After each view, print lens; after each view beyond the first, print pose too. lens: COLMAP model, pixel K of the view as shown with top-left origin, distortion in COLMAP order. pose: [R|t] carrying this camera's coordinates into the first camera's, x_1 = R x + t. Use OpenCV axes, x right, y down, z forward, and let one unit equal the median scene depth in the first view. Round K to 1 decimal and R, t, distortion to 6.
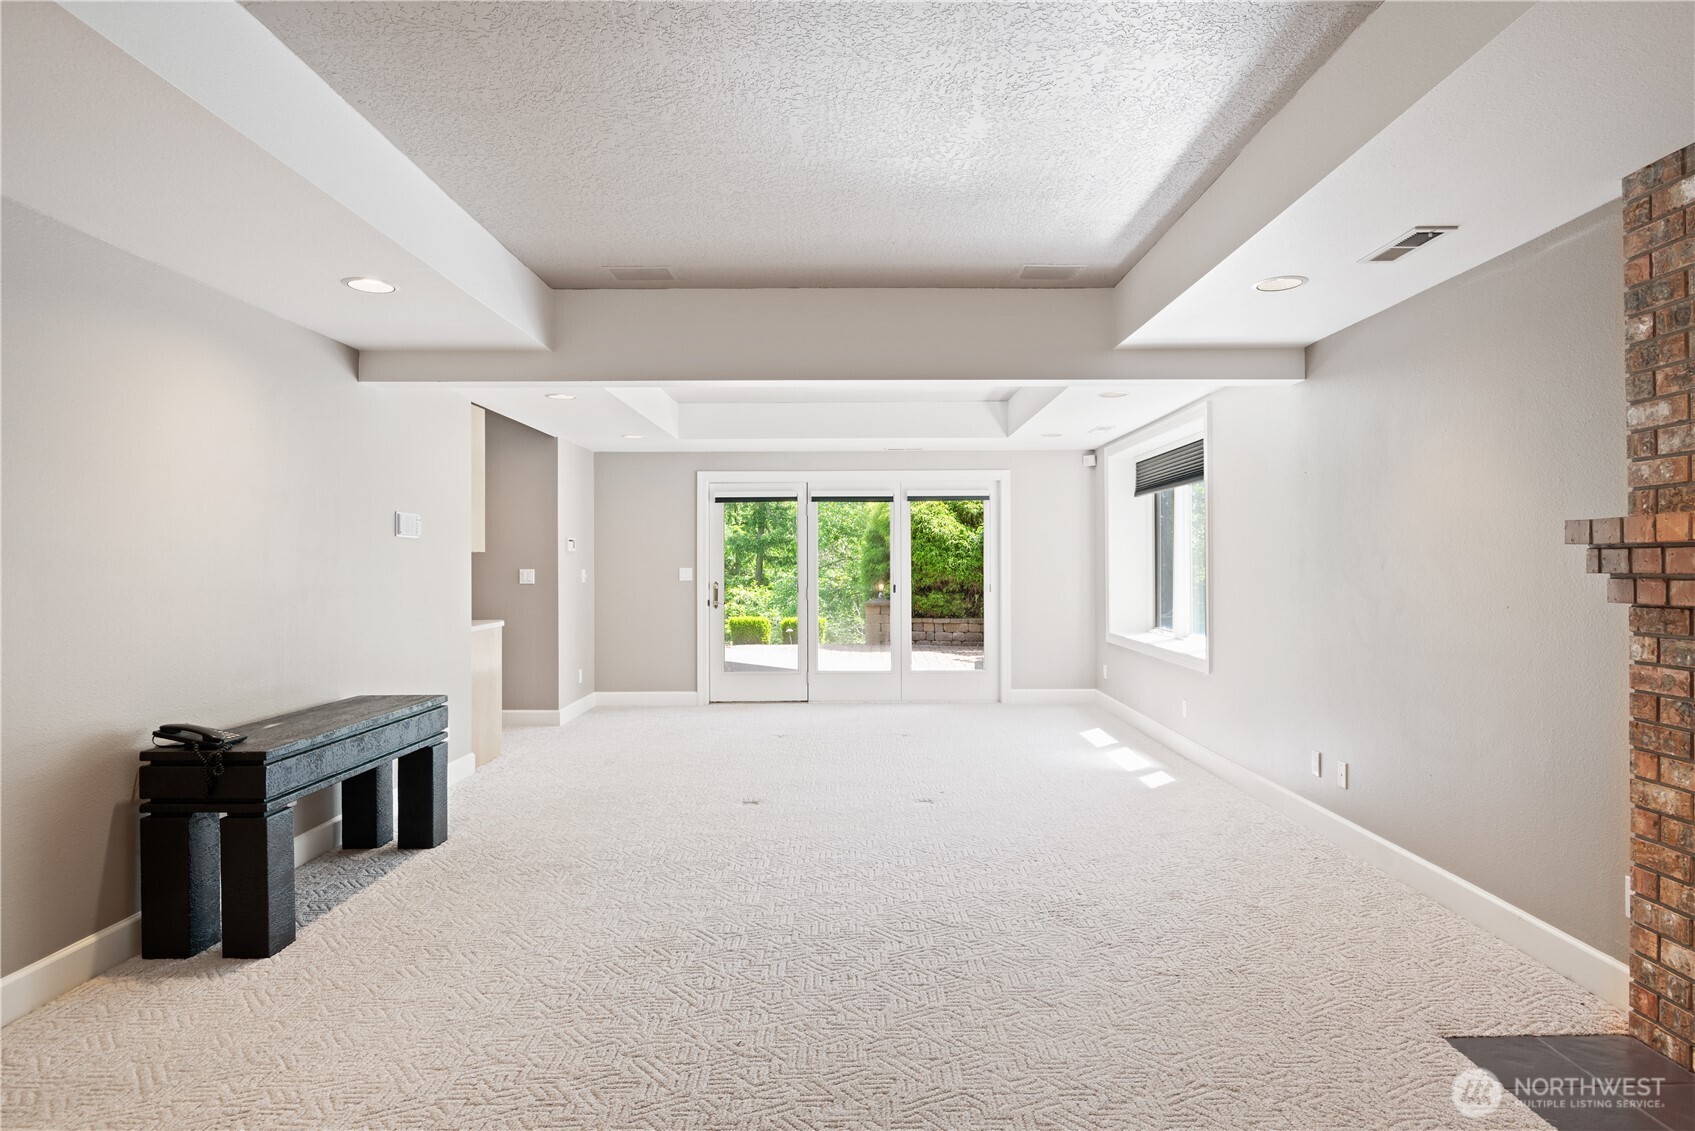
lens RADIAL K [[969.2, 0, 842.9], [0, 969.2, 562.7], [0, 0, 1]] dist [-0.012308, -0.005512]
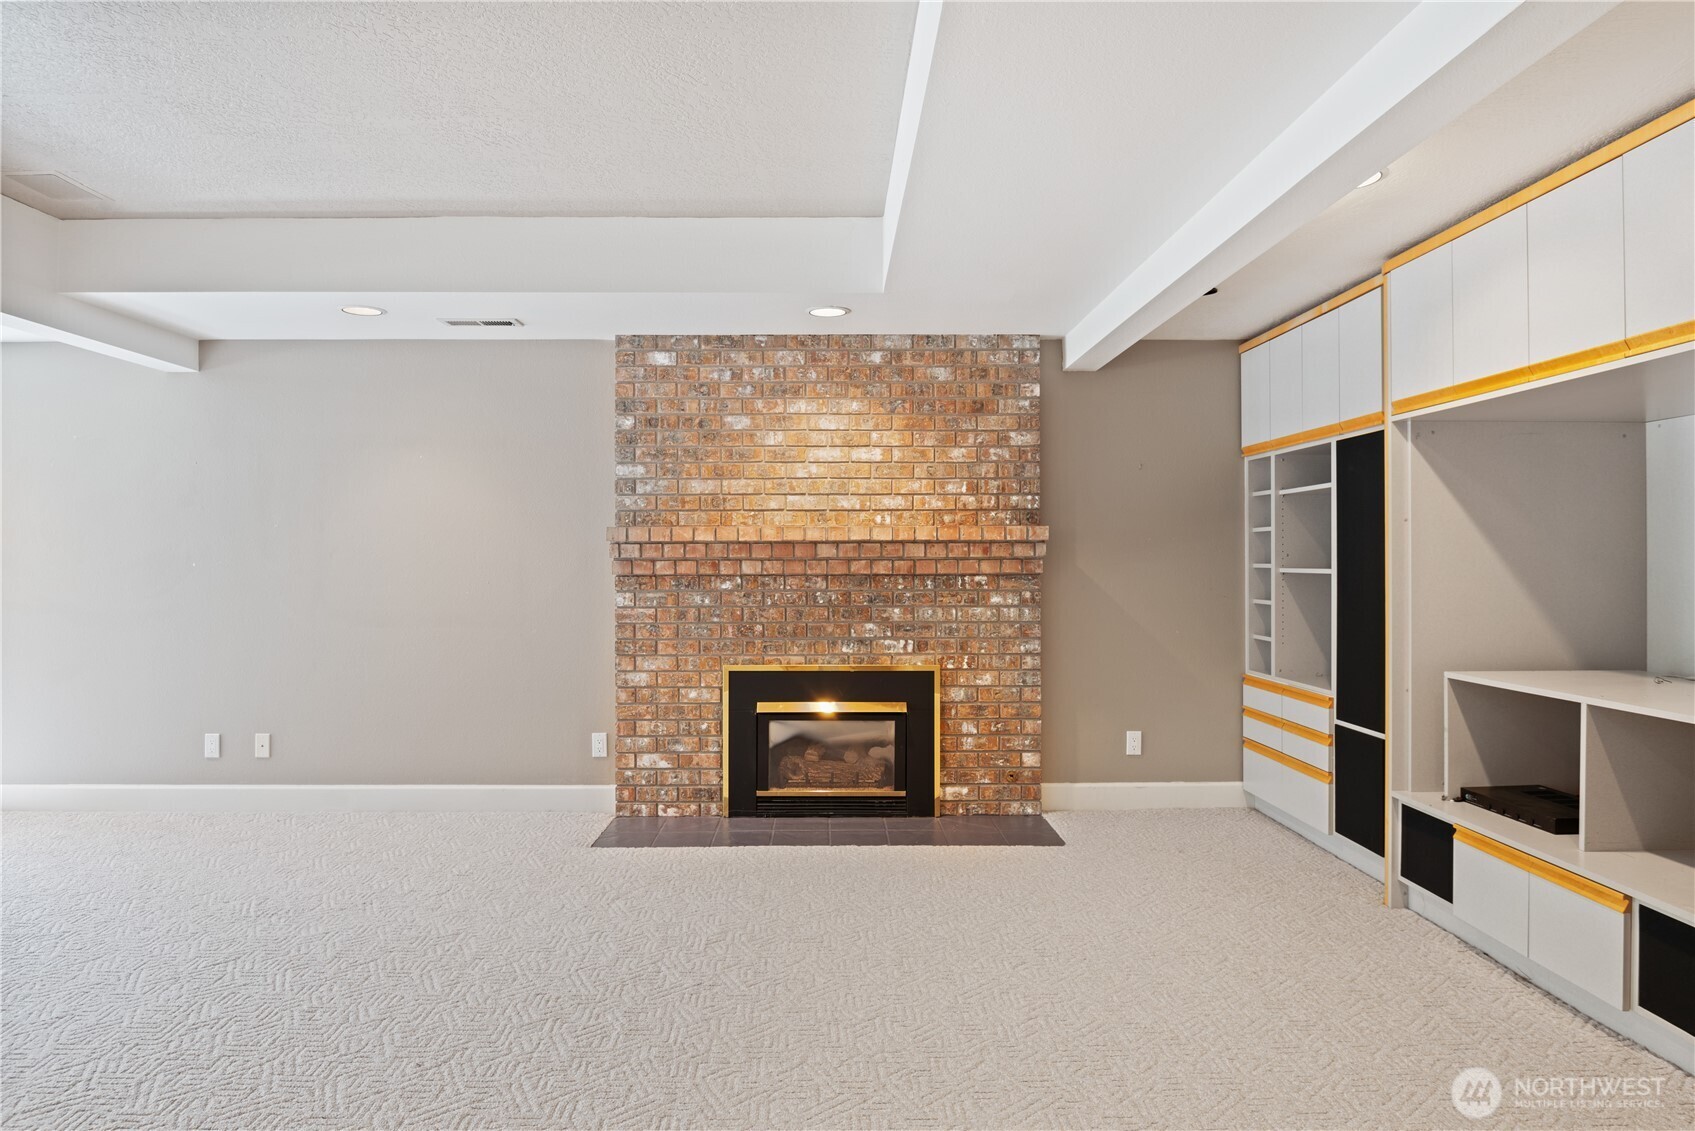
lens RADIAL K [[998.7, 0, 839.8], [0, 998.7, 565.2], [0, 0, 1]] dist [-0.007118, -0.002209]
pose [[-0.006068, -0.003065, 0.999977, -1.073849], [-0.001736, 0.999994, 0.003054, 0.018792], [-0.999980, -0.001717, -0.006074, 0.614708]]
